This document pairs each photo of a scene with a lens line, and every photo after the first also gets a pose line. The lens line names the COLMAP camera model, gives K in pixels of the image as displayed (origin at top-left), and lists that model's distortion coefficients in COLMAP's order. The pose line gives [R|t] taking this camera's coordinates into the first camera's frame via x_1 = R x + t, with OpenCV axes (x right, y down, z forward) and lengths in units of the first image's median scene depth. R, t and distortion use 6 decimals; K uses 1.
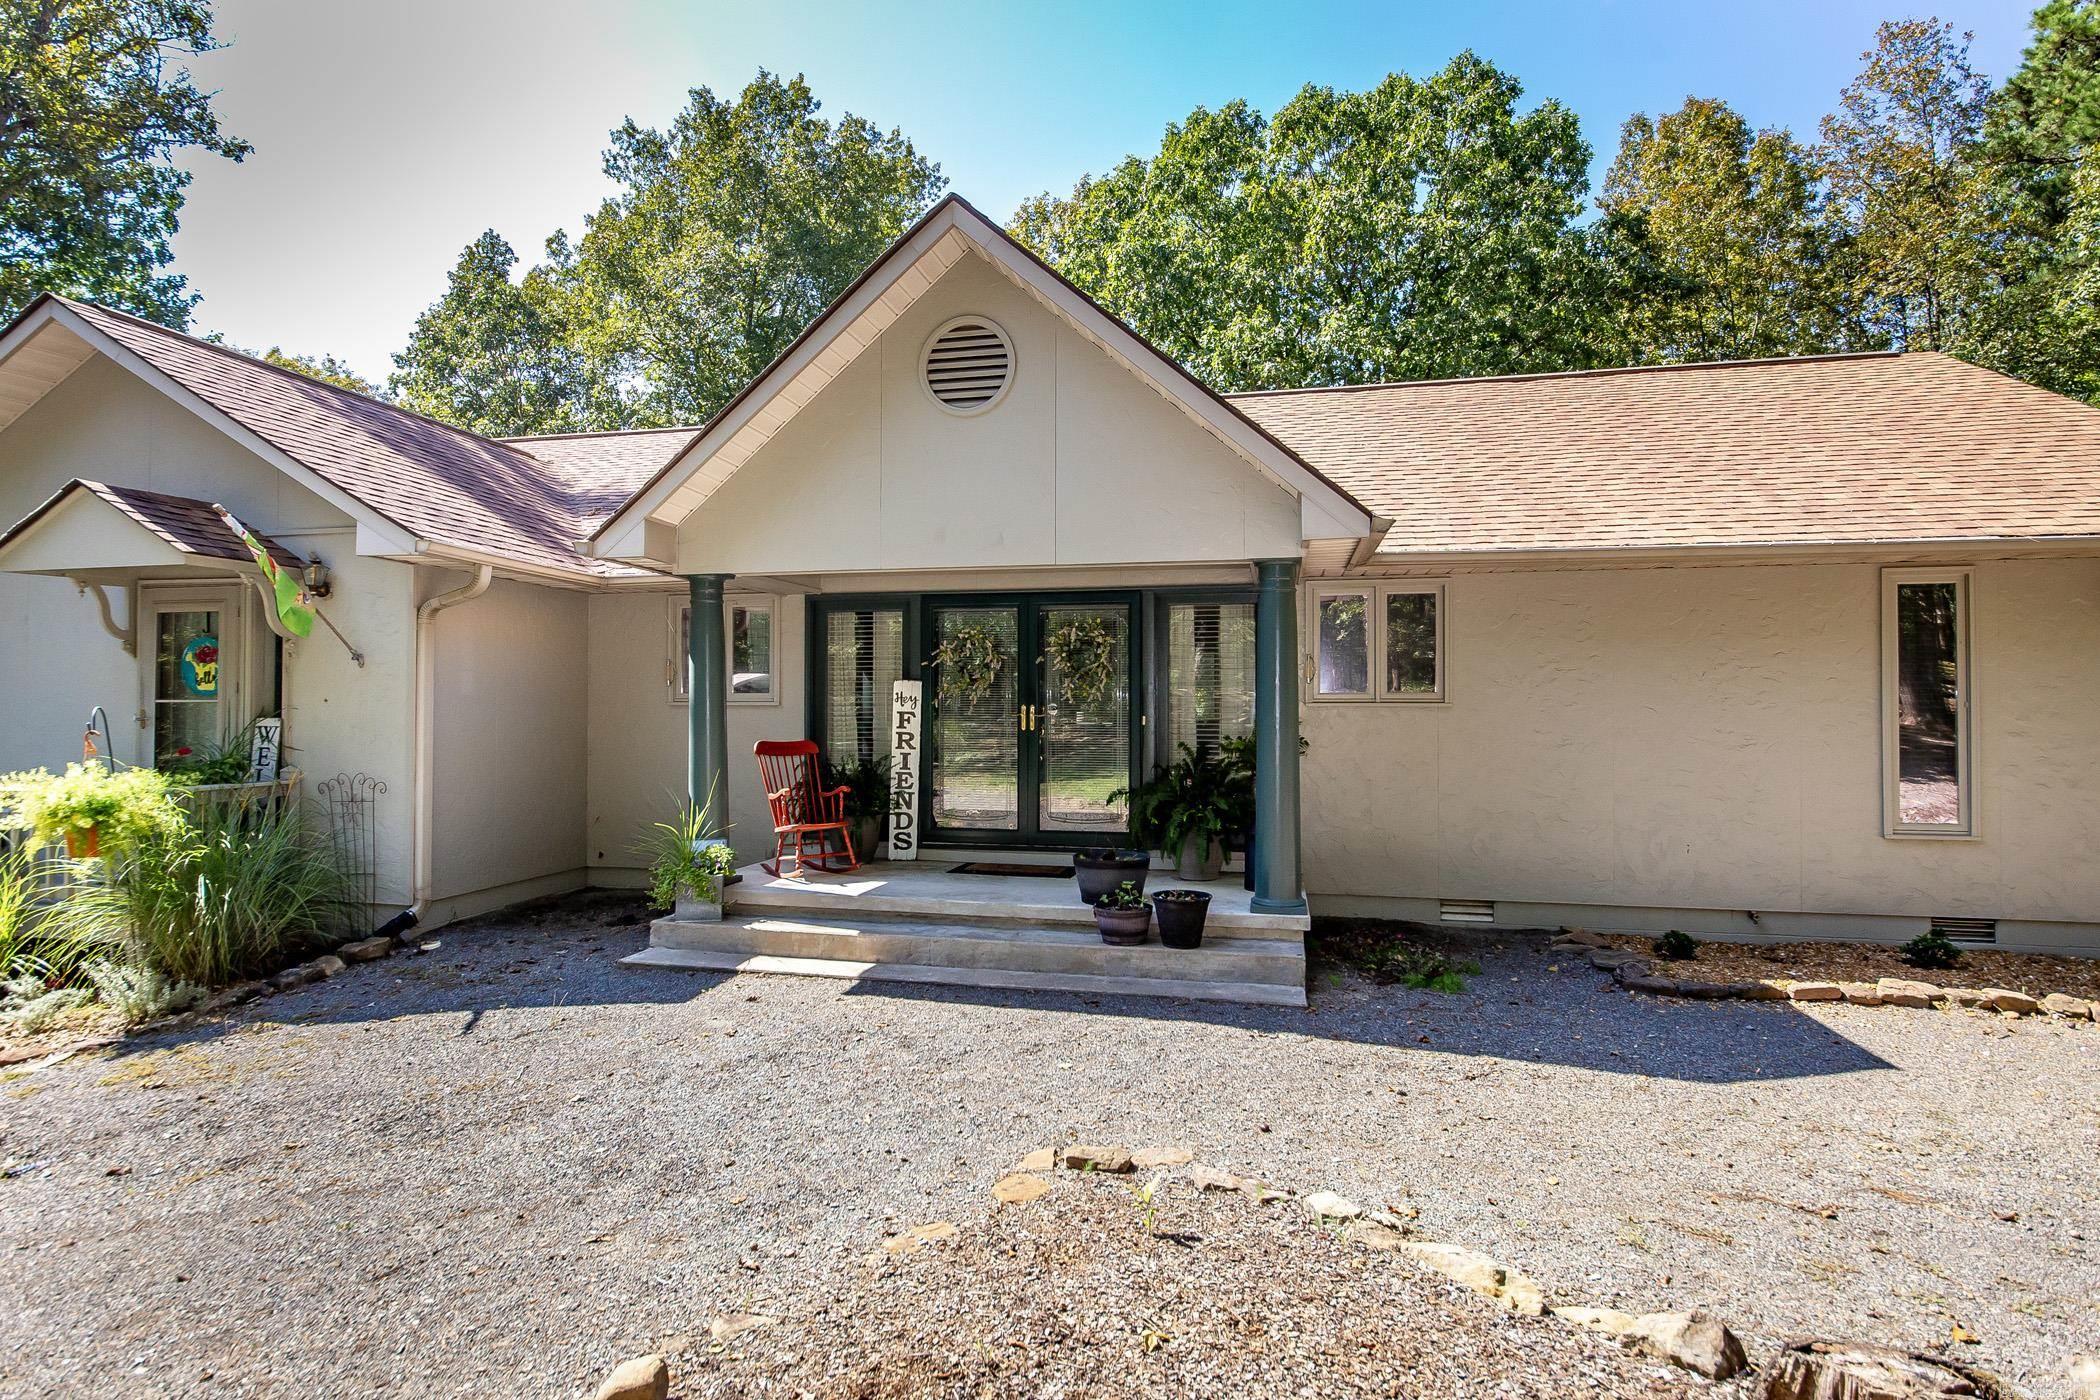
lens RADIAL K [[1124.8, 0, 1047.5], [0, 1124.8, 694.4], [0, 0, 1]] dist [-0.012454, 0.000158]
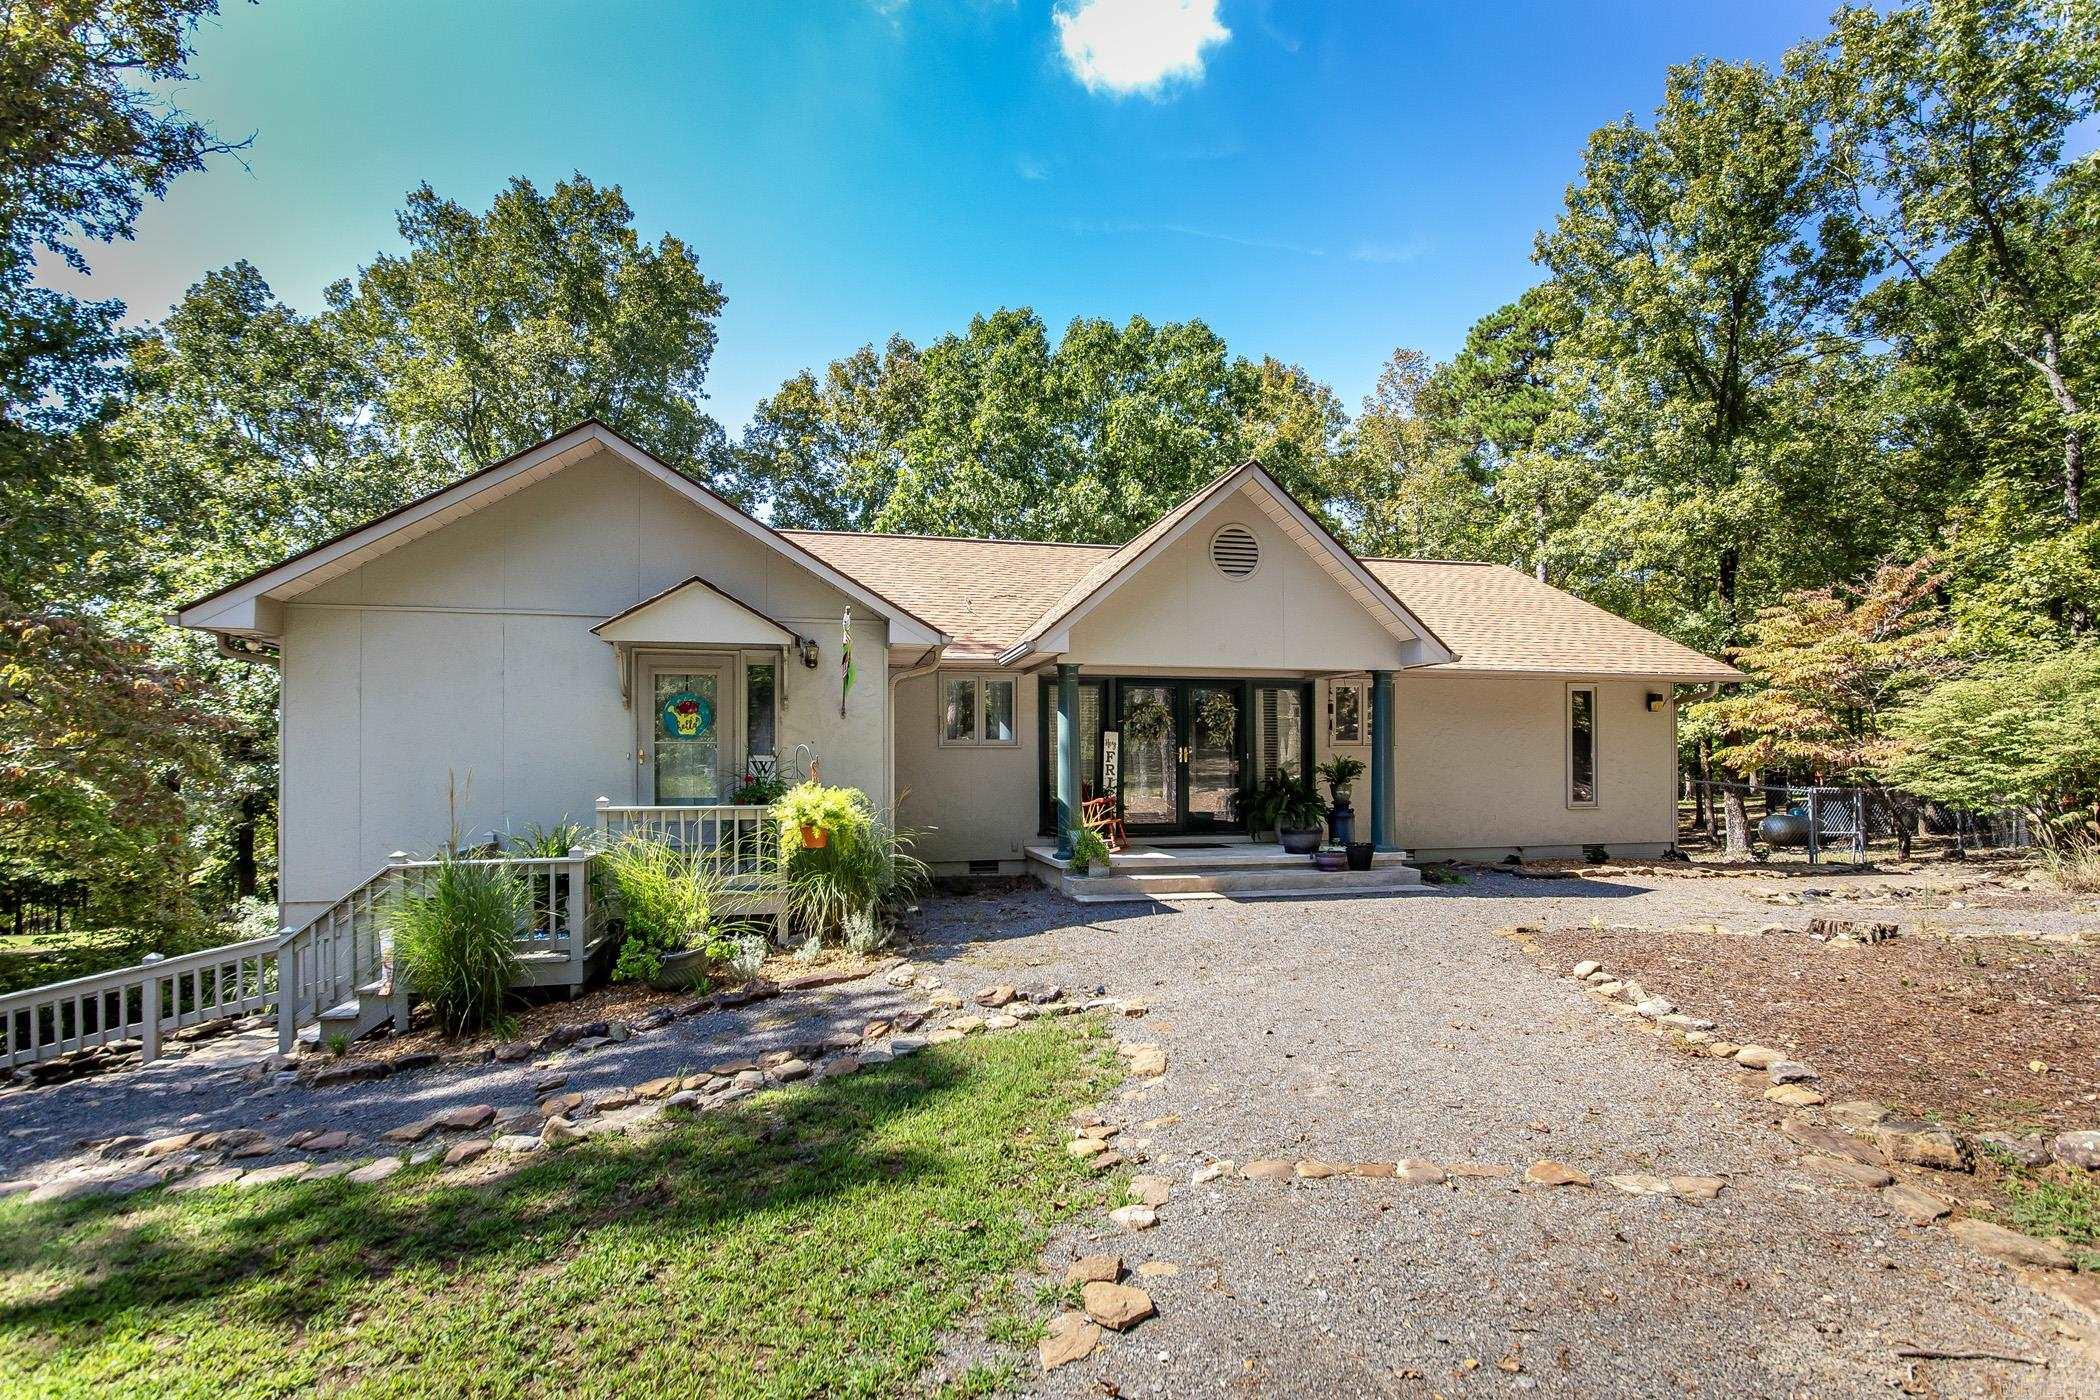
lens RADIAL K [[974.2, 0, 1051.1], [0, 974.2, 760.5], [0, 0, 1]] dist [-0.002258, -0.001064]
pose [[0.897543, -0.005190, 0.440897, -0.829550], [-0.000627, 0.999915, 0.013048, 0.010664], [-0.440927, -0.011988, 0.897463, -0.201488]]
